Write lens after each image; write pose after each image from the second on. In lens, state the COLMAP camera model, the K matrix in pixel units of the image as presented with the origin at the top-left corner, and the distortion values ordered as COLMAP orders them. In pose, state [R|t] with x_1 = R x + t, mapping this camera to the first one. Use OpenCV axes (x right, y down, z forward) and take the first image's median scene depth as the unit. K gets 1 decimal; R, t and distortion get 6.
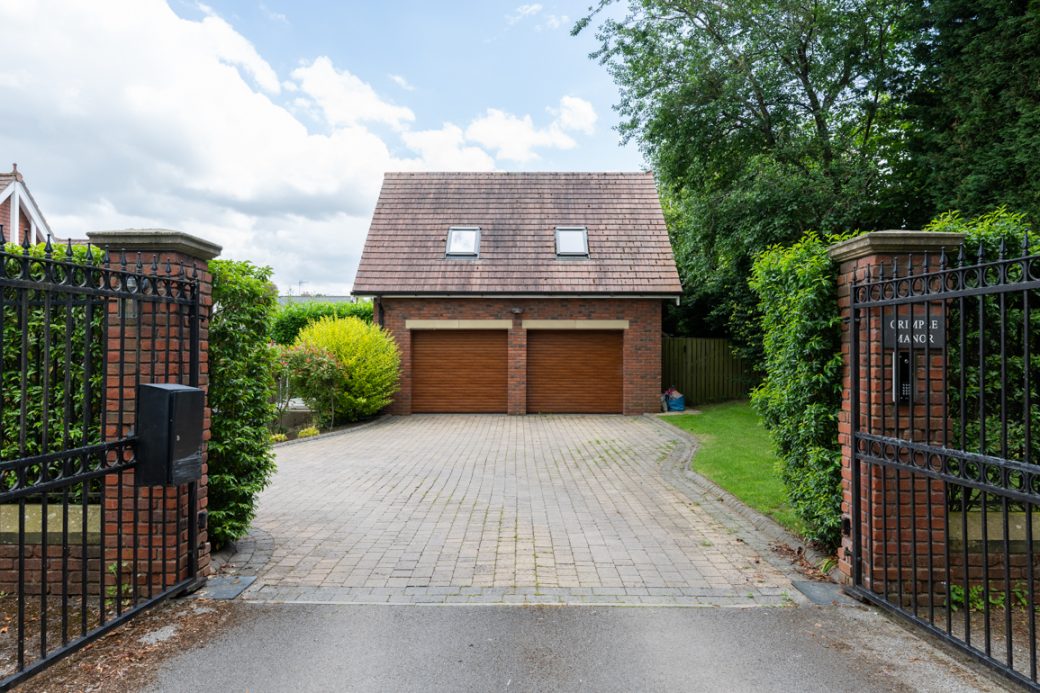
lens RADIAL K [[690.2, 0, 520.0], [0, 690.2, 346.5], [0, 0, 1]] dist [0.000759, 0.000709]
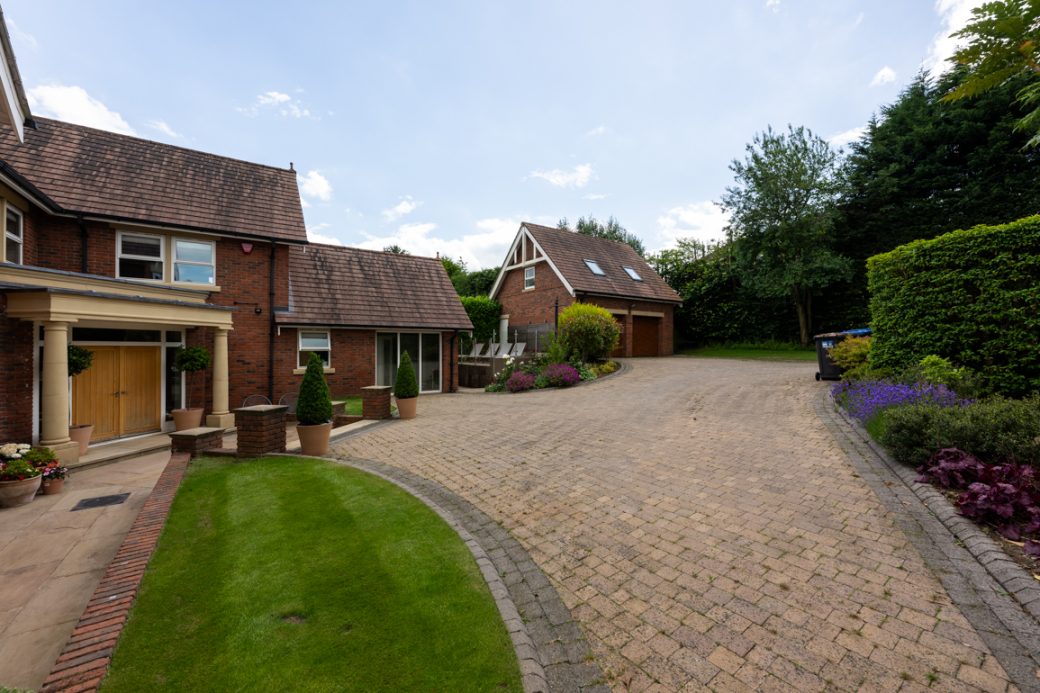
lens RADIAL K [[410.4, 0, 520.0], [0, 410.4, 346.5], [0, 0, 1]] dist [0.000280, 0.000026]
pose [[0.819499, -0.000507, 0.573081, -0.954784], [-0.011993, 0.999765, 0.018035, 0.049606], [-0.572955, -0.021652, 0.819301, 0.194746]]
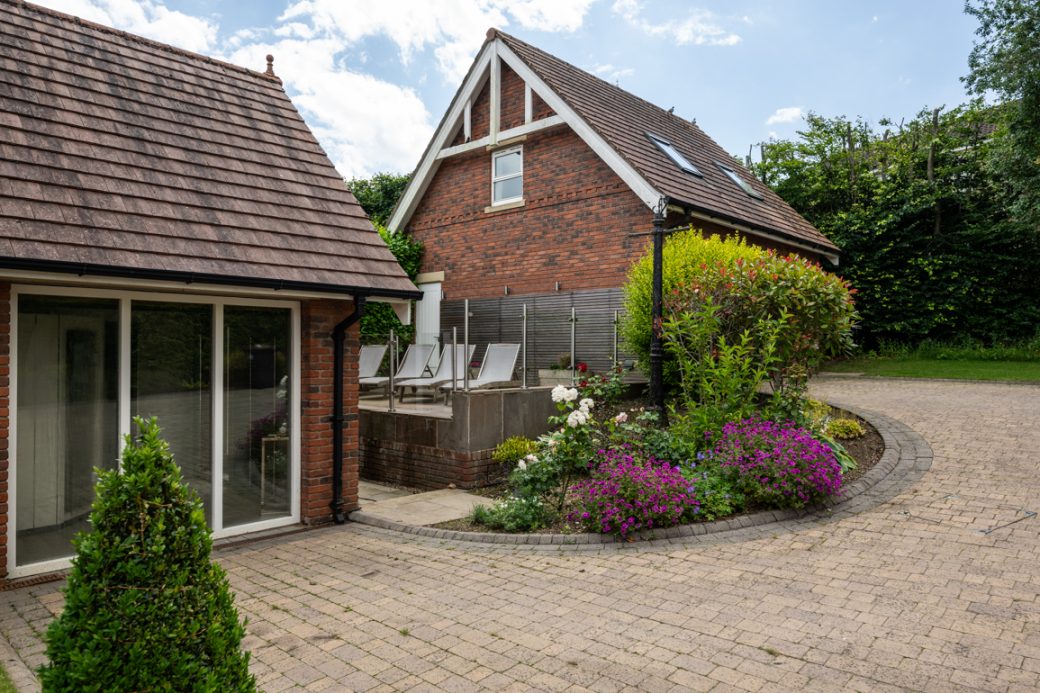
lens RADIAL K [[690.2, 0, 520.0], [0, 690.2, 346.5], [0, 0, 1]] dist [0.000759, 0.000709]
pose [[0.682627, 0.005003, 0.730750, -0.799212], [-0.018335, 0.999779, 0.010282, 0.055519], [-0.730537, -0.020417, 0.682568, 0.632583]]
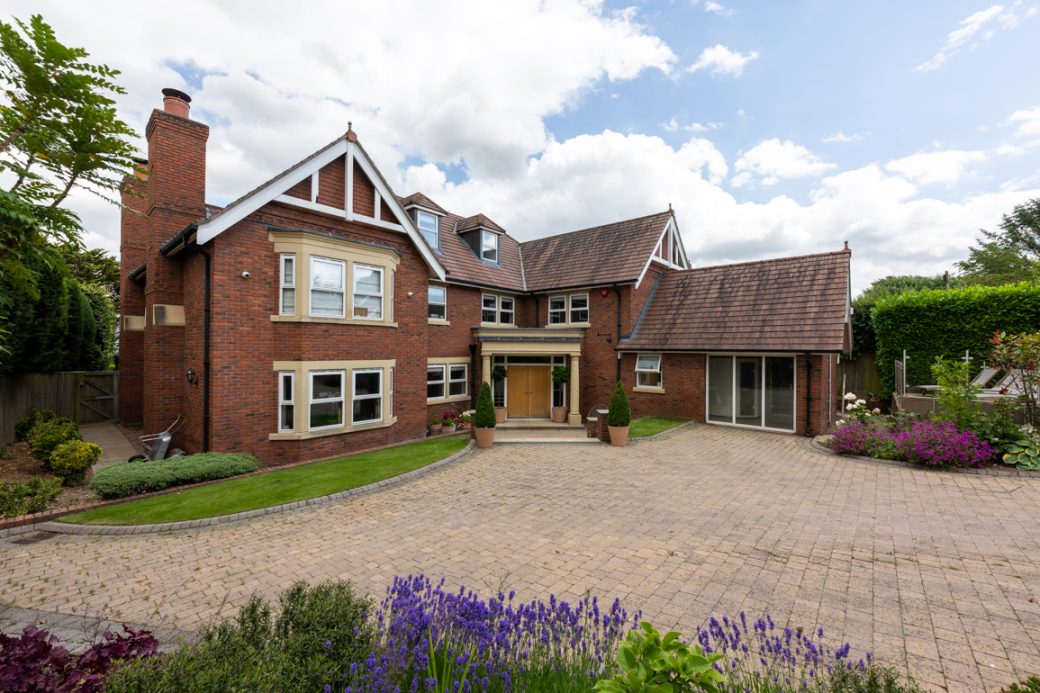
lens RADIAL K [[410.4, 0, 520.0], [0, 410.4, 346.5], [0, 0, 1]] dist [0.000280, 0.000026]
pose [[0.756204, 0.000953, -0.654335, -0.497949], [0.009473, 0.999878, 0.012405, 0.010679], [0.654267, -0.015579, 0.756103, 0.205646]]
